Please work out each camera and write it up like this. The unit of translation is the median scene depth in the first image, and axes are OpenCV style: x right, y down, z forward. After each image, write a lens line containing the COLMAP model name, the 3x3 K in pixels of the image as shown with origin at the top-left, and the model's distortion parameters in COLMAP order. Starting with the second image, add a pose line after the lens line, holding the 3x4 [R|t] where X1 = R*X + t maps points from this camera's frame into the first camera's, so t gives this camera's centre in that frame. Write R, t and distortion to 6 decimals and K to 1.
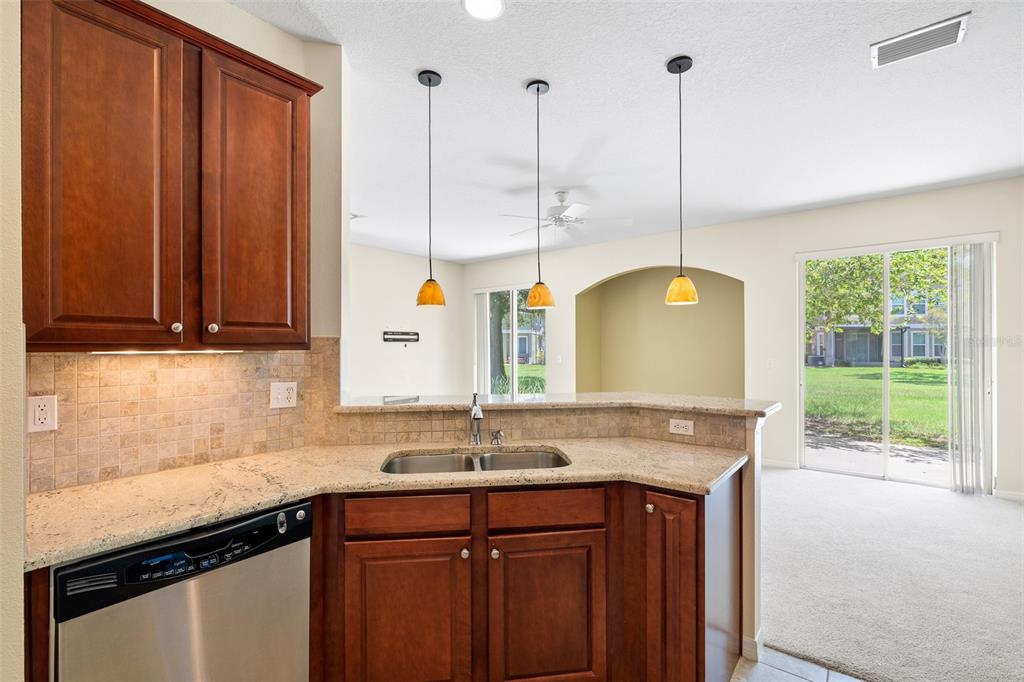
lens RADIAL K [[457.6, 0, 504.2], [0, 457.6, 344.9], [0, 0, 1]] dist [-0.006246, 0.000829]
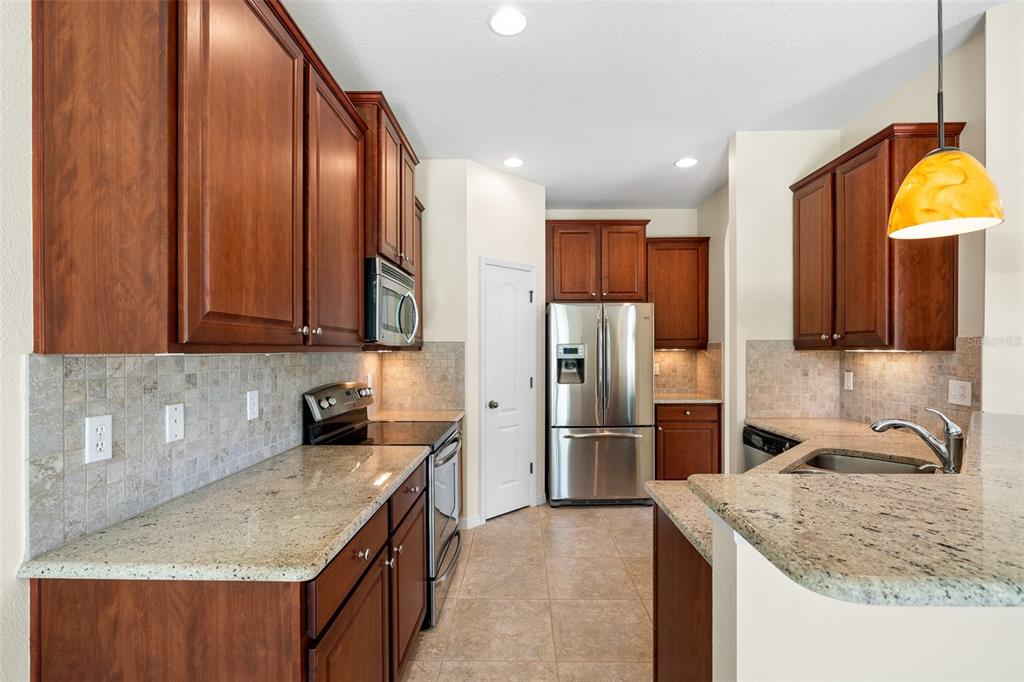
lens RADIAL K [[457.6, 0, 516.1], [0, 457.6, 350.4], [0, 0, 1]] dist [-0.006246, 0.000829]
pose [[-0.789932, 0.005635, -0.613168, 0.923571], [0.006089, 0.999981, 0.001345, 0.003489], [0.613164, -0.002671, -0.789951, 1.137854]]
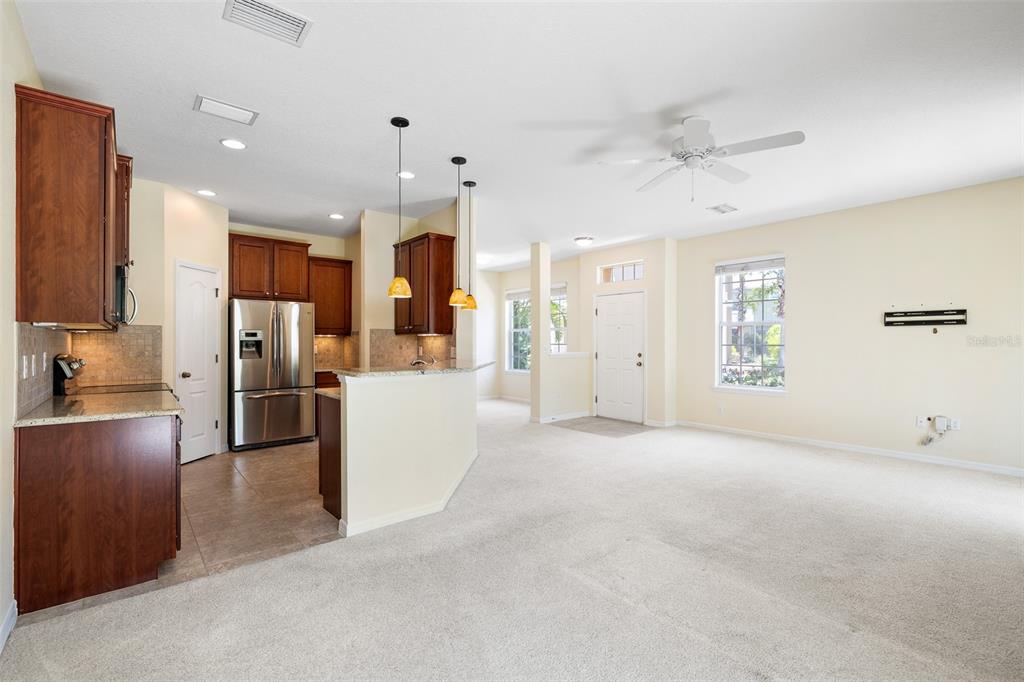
lens RADIAL K [[457.6, 0, 511.6], [0, 457.6, 344.1], [0, 0, 1]] dist [-0.006246, 0.000829]
pose [[-0.195197, 0.005831, -0.980747, 1.770515], [0.002620, 0.999982, 0.005424, 0.049404], [0.980761, -0.001510, -0.195208, 1.690233]]
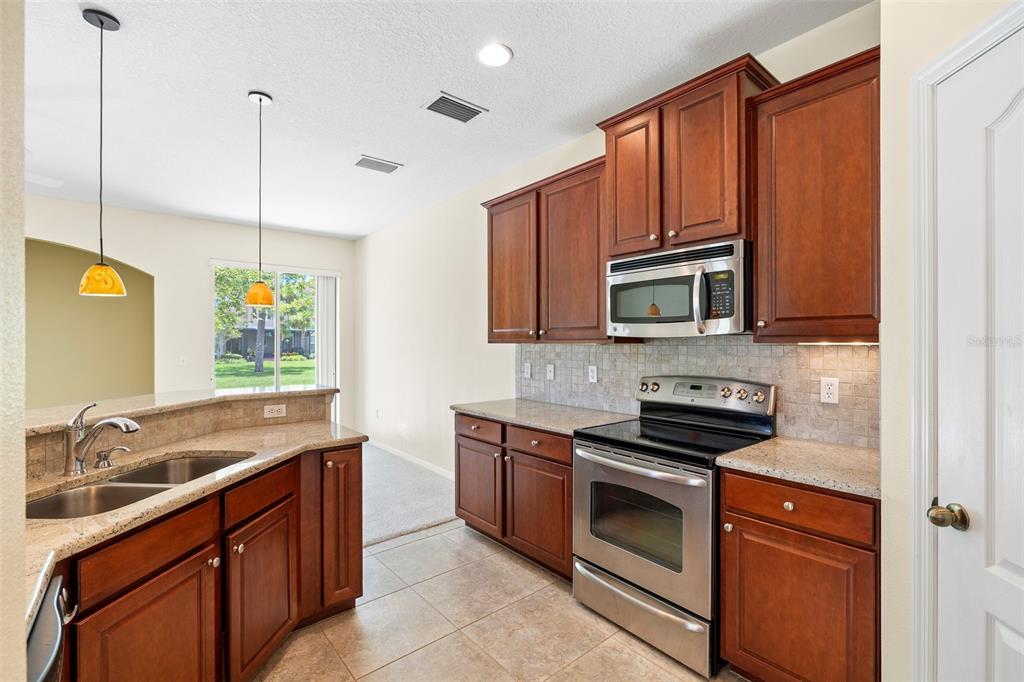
lens RADIAL K [[457.6, 0, 506.1], [0, 457.6, 340.7], [0, 0, 1]] dist [-0.006246, 0.000829]
pose [[0.217857, 0.006363, 0.975960, -0.634974], [0.002331, 0.999973, -0.007039, 0.006541], [-0.975978, 0.003809, 0.217837, 0.154032]]
